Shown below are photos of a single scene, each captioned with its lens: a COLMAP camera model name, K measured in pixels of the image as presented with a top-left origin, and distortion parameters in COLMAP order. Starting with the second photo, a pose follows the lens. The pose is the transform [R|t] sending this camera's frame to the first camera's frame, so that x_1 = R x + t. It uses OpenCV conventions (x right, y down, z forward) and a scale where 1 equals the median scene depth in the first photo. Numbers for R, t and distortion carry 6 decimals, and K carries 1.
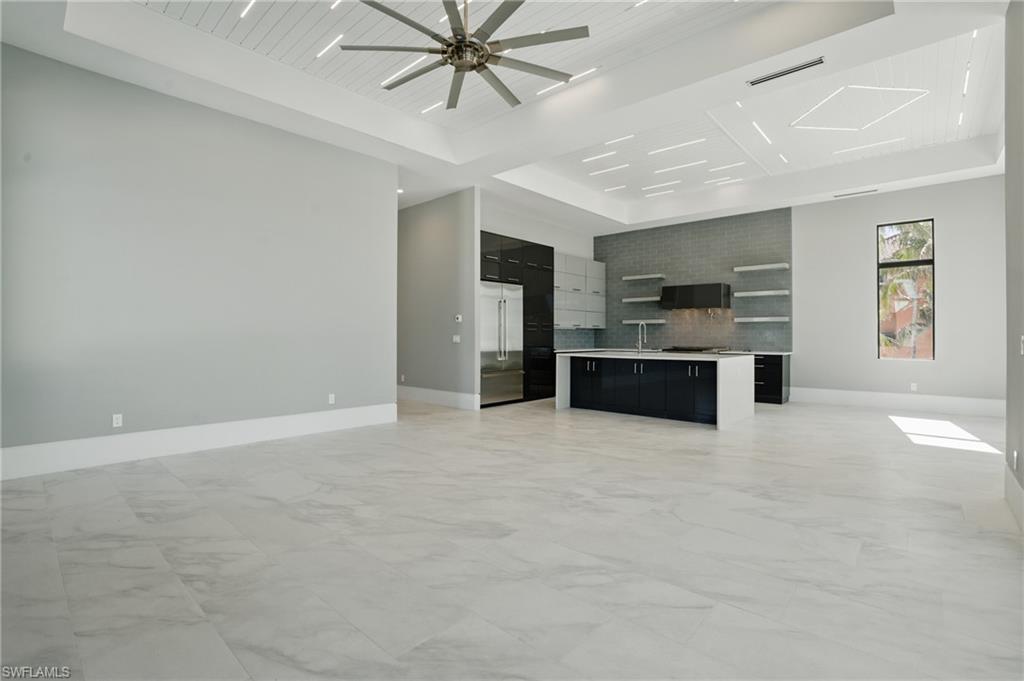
lens RADIAL K [[473.4, 0, 519.6], [0, 473.4, 333.8], [0, 0, 1]] dist [-0.063521, 0.016982]
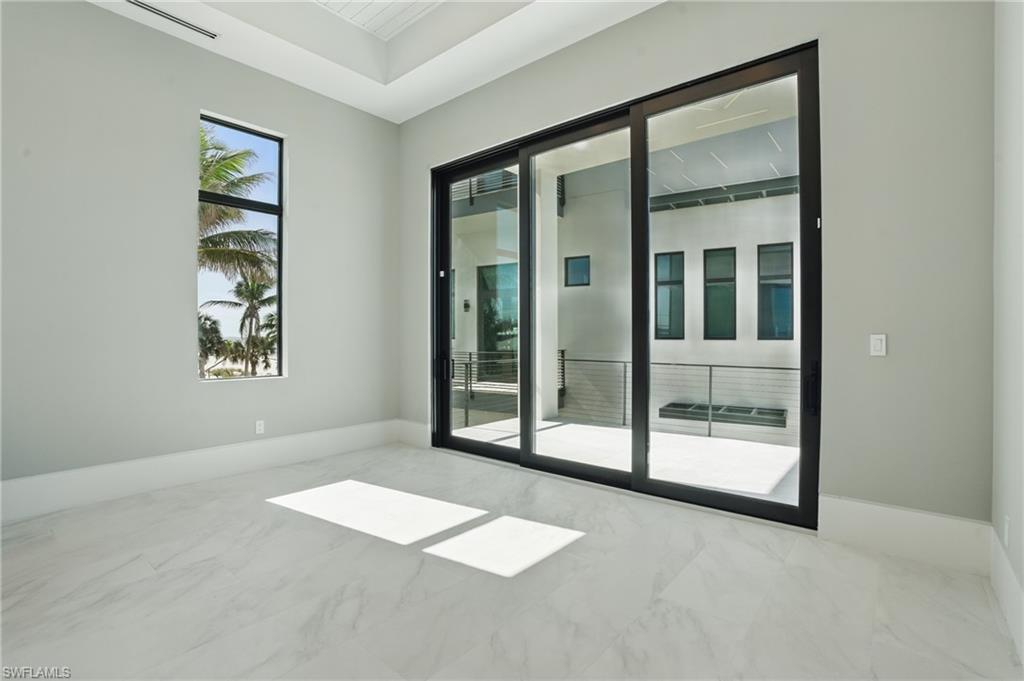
lens RADIAL K [[473.4, 0, 520.6], [0, 473.4, 338.8], [0, 0, 1]] dist [-0.063521, 0.016982]
pose [[-0.034516, -0.009403, 0.999360, 0.278017], [-0.000926, 0.999956, 0.009377, 0.005034], [-0.999404, -0.000602, -0.034523, 0.668966]]
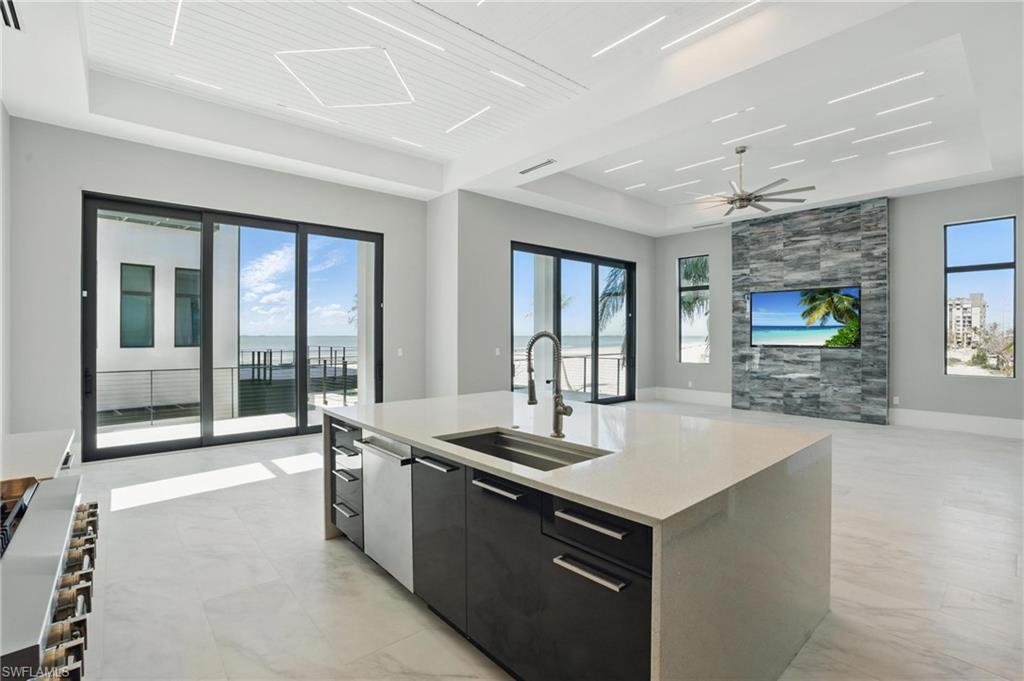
lens RADIAL K [[473.4, 0, 515.5], [0, 473.4, 335.5], [0, 0, 1]] dist [-0.063521, 0.016982]
pose [[-0.992161, -0.005552, 0.124844, 0.246215], [-0.005871, 0.999980, -0.002187, -0.021637], [-0.124830, -0.002903, -0.992174, 1.323791]]
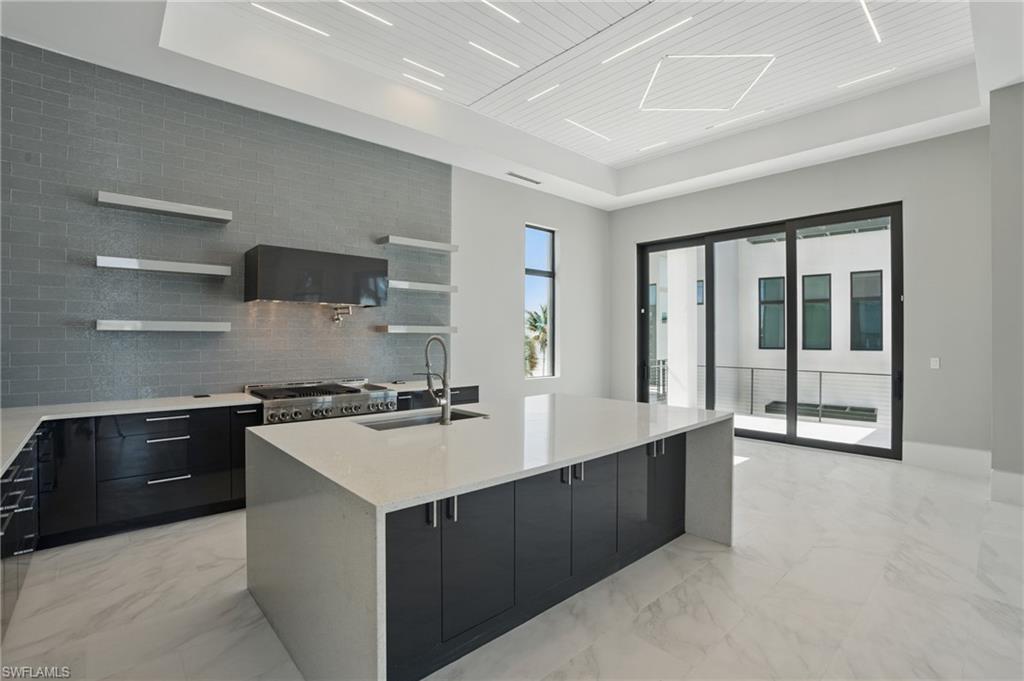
lens RADIAL K [[473.4, 0, 516.6], [0, 473.4, 335.7], [0, 0, 1]] dist [-0.063521, 0.016982]
pose [[0.102218, 0.000572, 0.994762, -0.100614], [-0.002919, 0.999996, -0.000275, -0.024973], [-0.994758, -0.002876, 0.102219, 0.923478]]
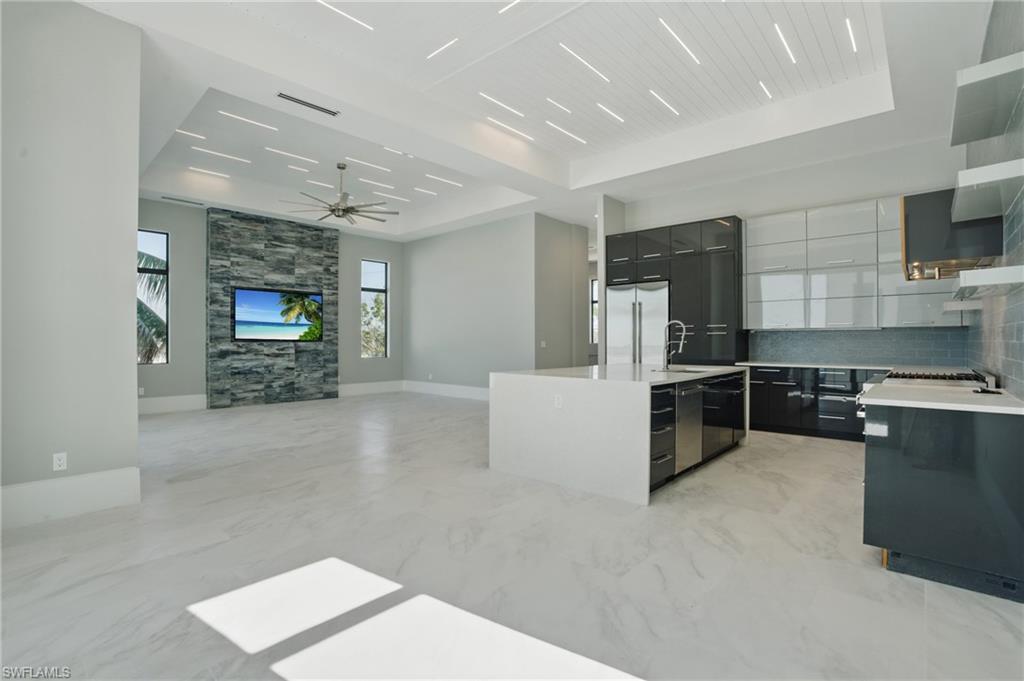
lens RADIAL K [[473.4, 0, 516.3], [0, 473.4, 344.1], [0, 0, 1]] dist [-0.063521, 0.016982]
pose [[-0.003155, 0.001220, -0.999994, 0.913042], [0.005253, 0.999985, 0.001203, 0.007302], [0.999981, -0.005249, -0.003161, 0.806899]]
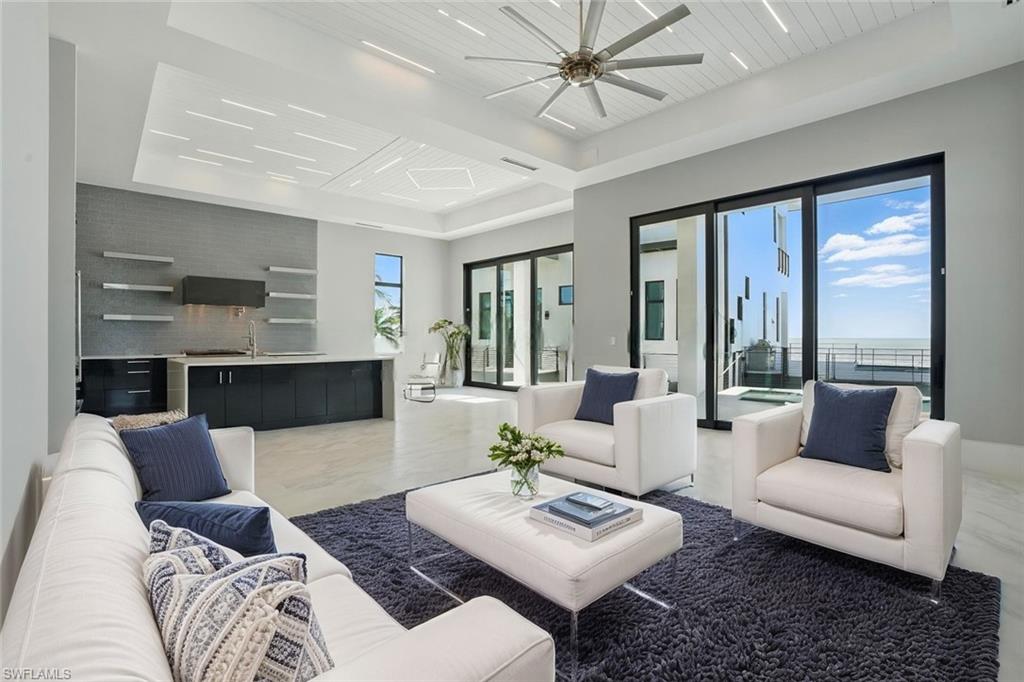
lens RADIAL K [[473.4, 0, 512.6], [0, 473.4, 337.9], [0, 0, 1]] dist [-0.063521, 0.016982]
pose [[0.103373, -0.006574, 0.994621, -0.528260], [-0.003795, 0.999968, 0.007004, -0.001992], [-0.994635, -0.004499, 0.103345, 0.461891]]
